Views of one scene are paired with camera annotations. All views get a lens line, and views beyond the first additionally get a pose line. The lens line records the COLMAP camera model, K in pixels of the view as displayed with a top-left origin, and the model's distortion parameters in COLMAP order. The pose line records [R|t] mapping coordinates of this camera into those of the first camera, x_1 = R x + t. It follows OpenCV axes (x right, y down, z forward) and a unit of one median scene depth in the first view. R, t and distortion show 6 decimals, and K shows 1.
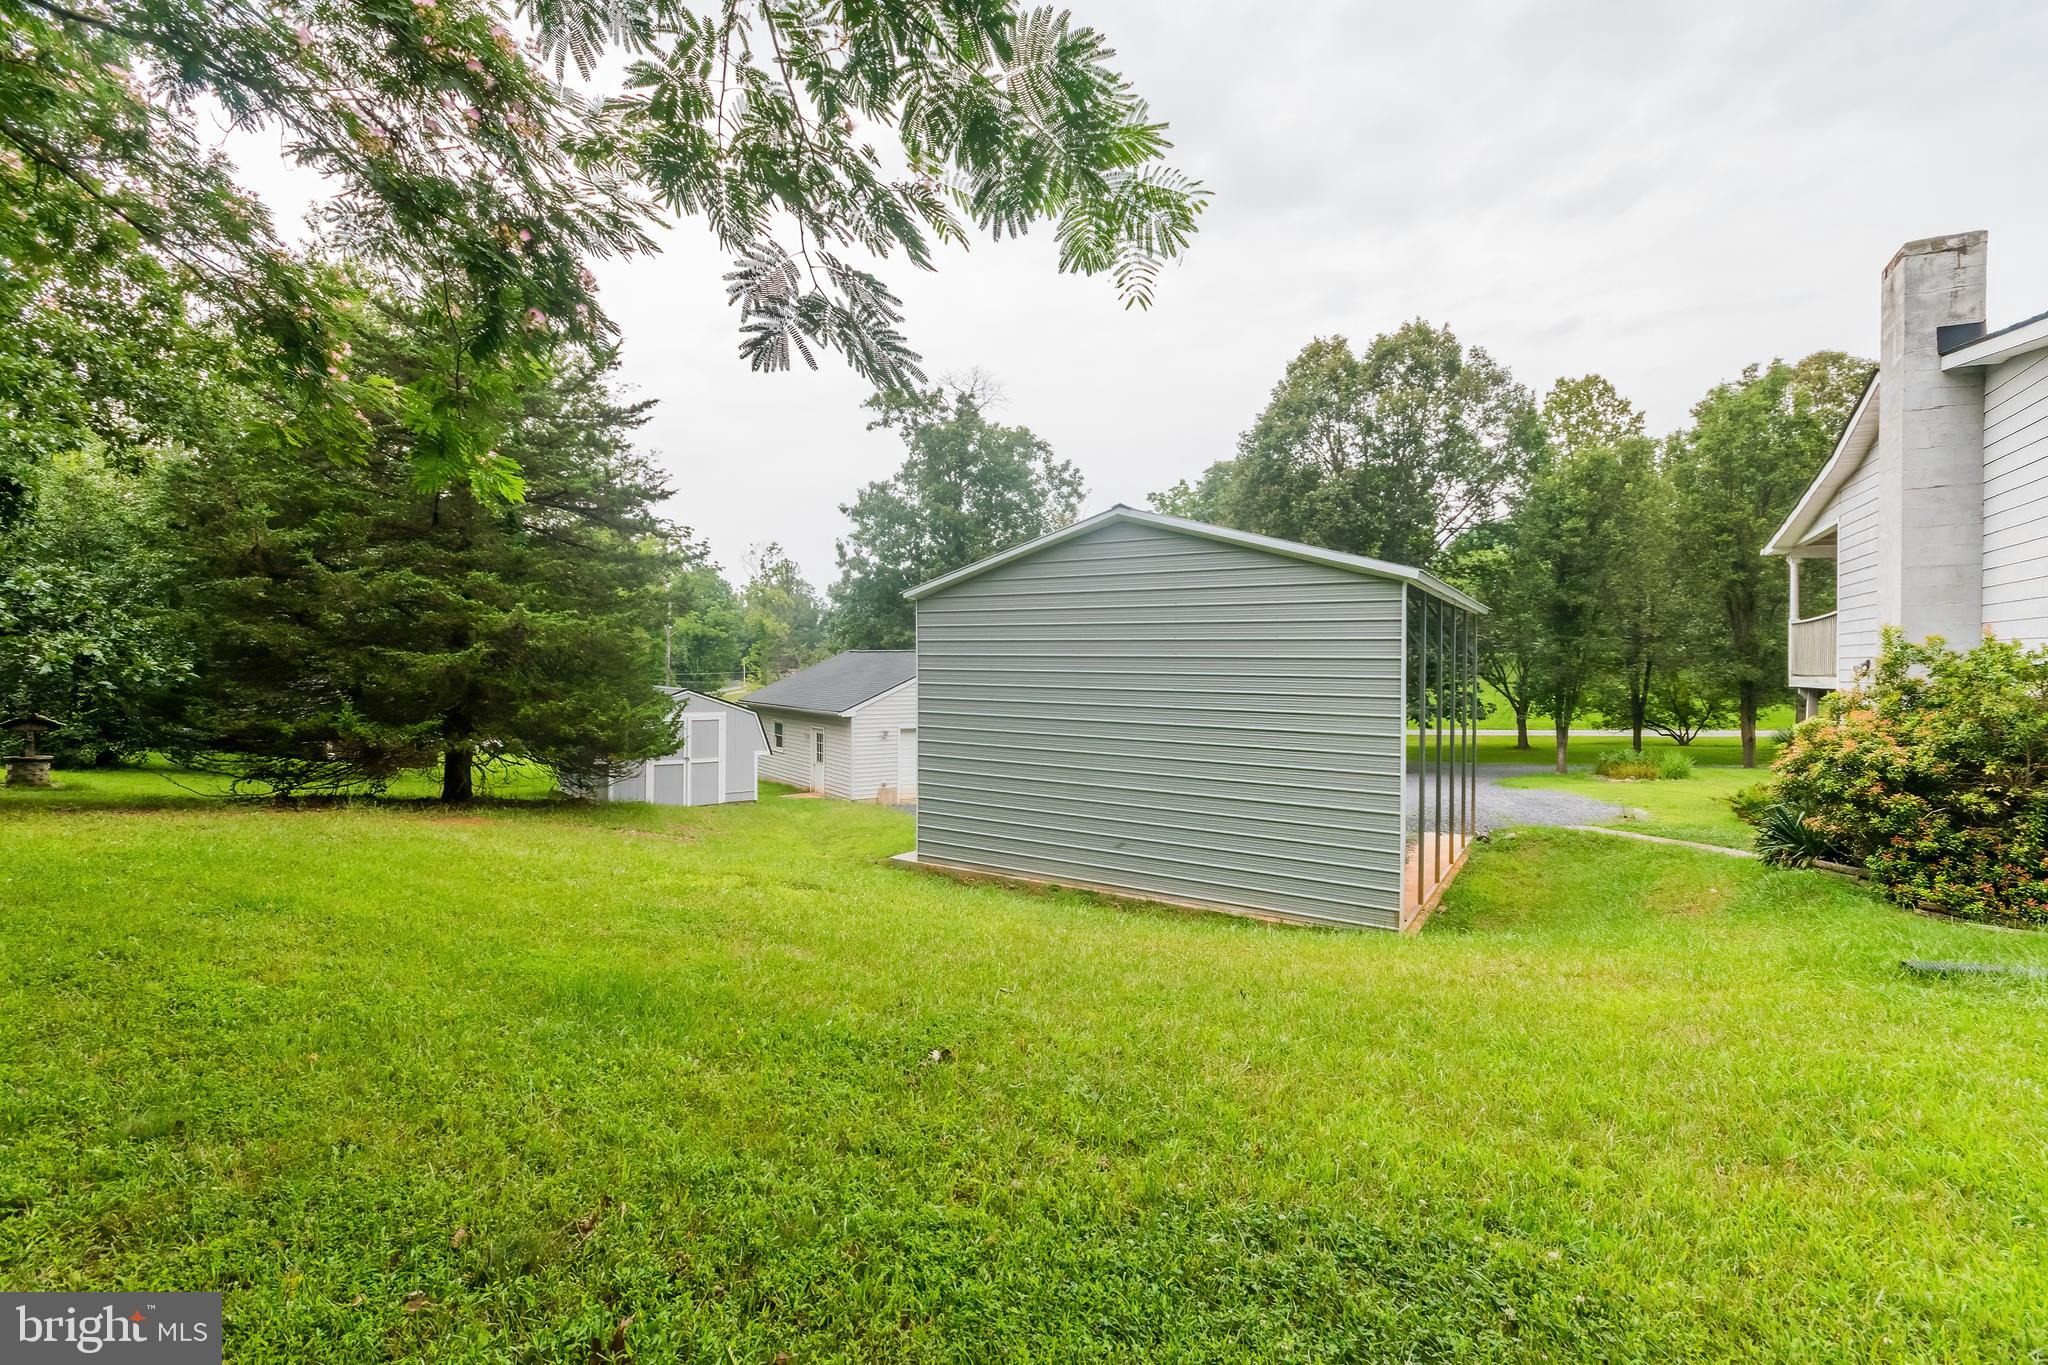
lens RADIAL K [[902.5, 0, 1029.0], [0, 902.5, 663.0], [0, 0, 1]] dist [0.007884, -0.003489]
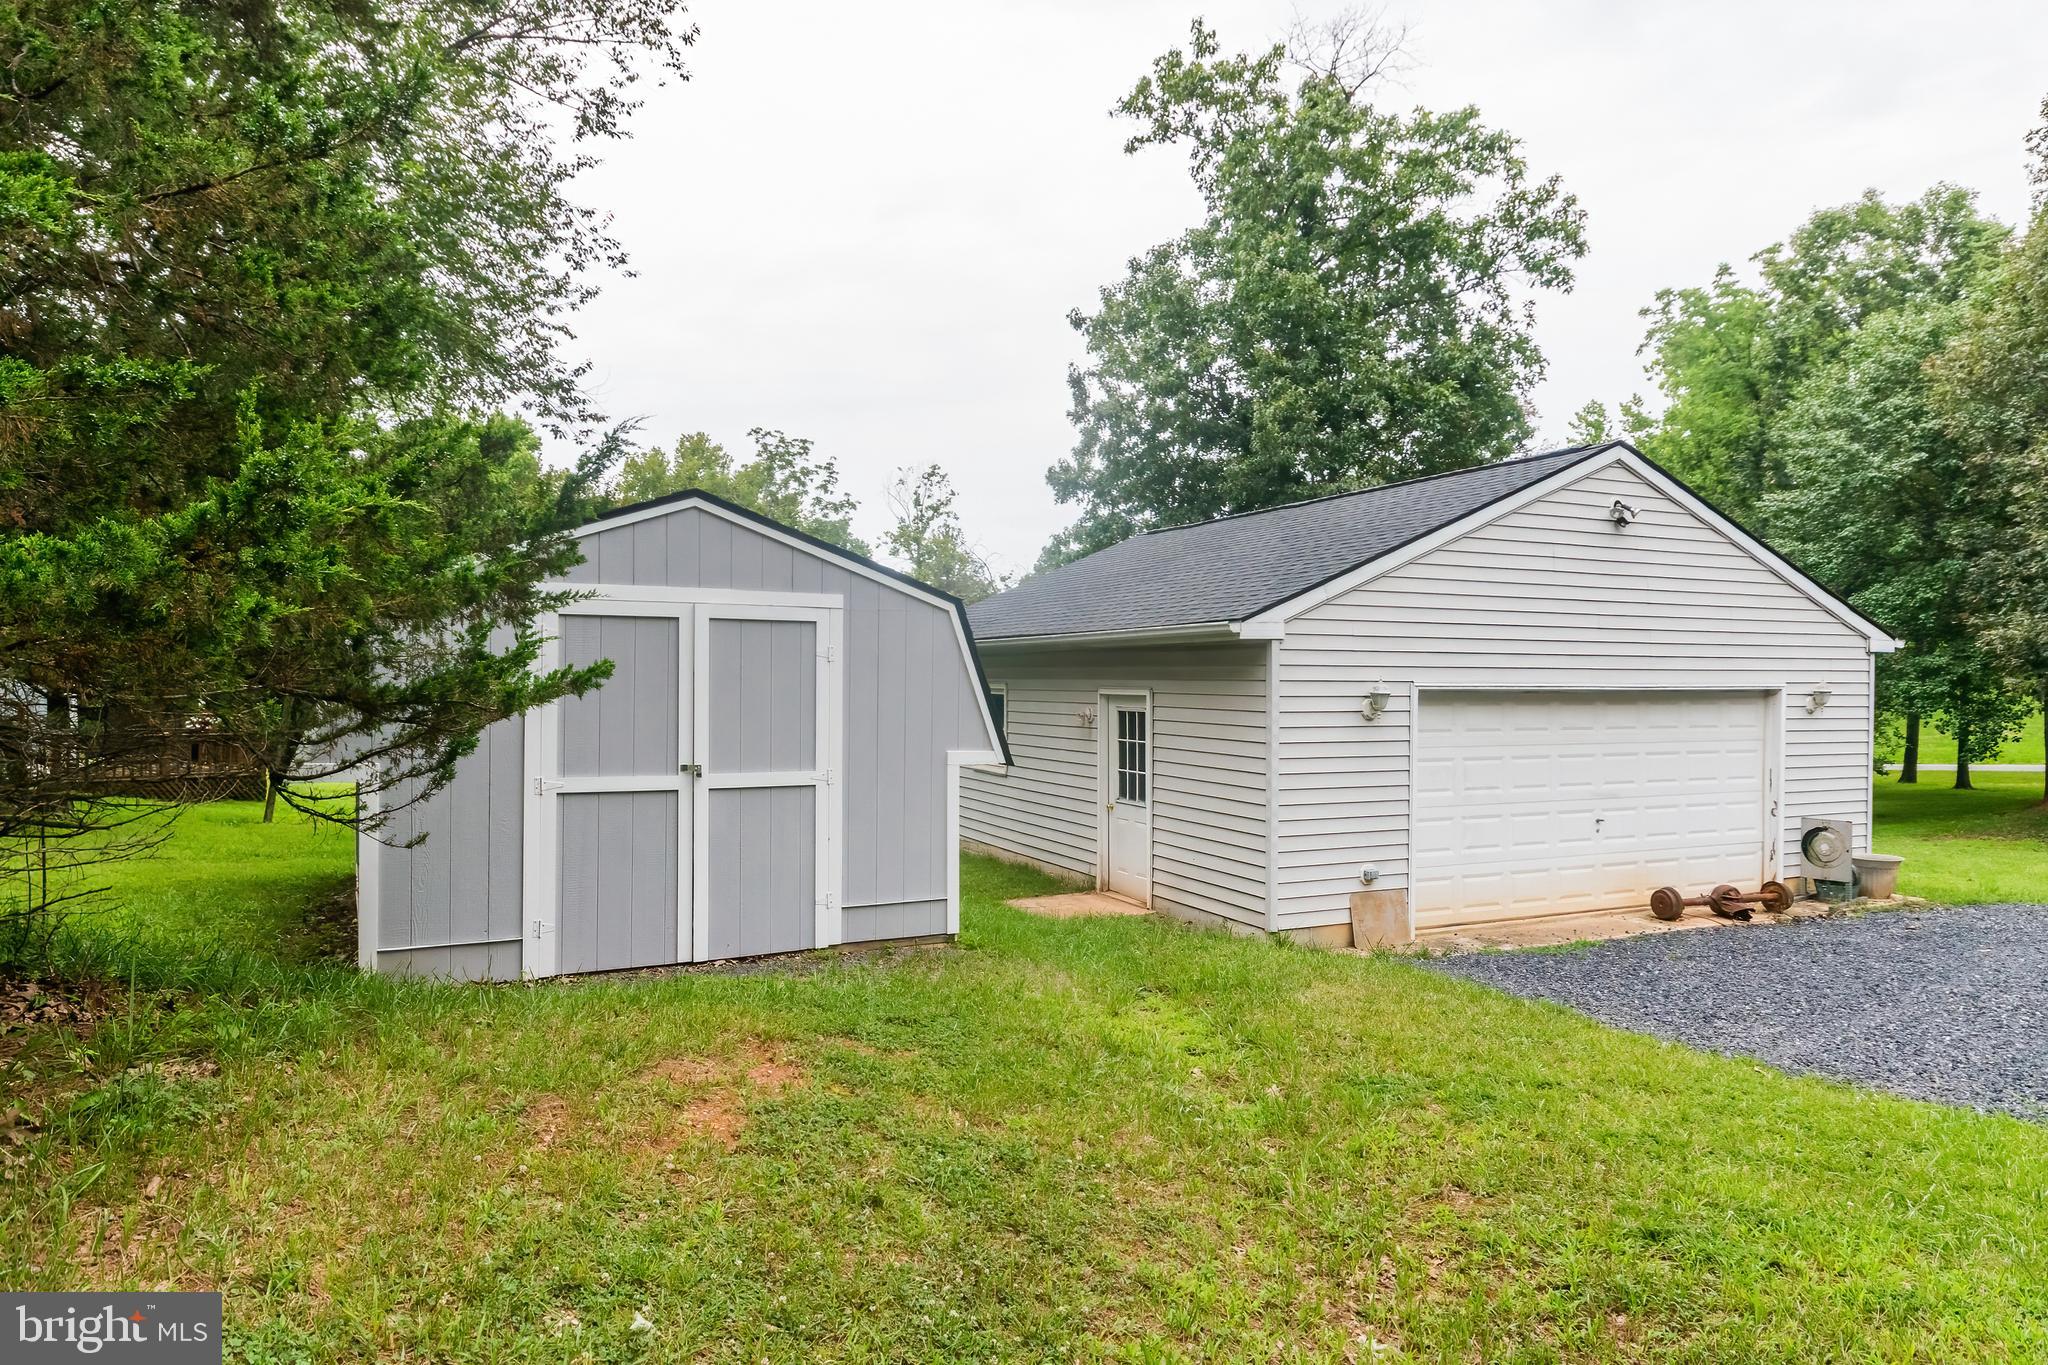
lens RADIAL K [[1200.9, 0, 1027.6], [0, 1200.9, 699.3], [0, 0, 1]] dist [-0.009445, -0.001927]
pose [[0.982123, -0.001540, -0.188233, -0.107371], [0.003464, 0.999945, 0.009893, 0.039810], [0.188207, -0.010369, 0.982075, 0.329565]]
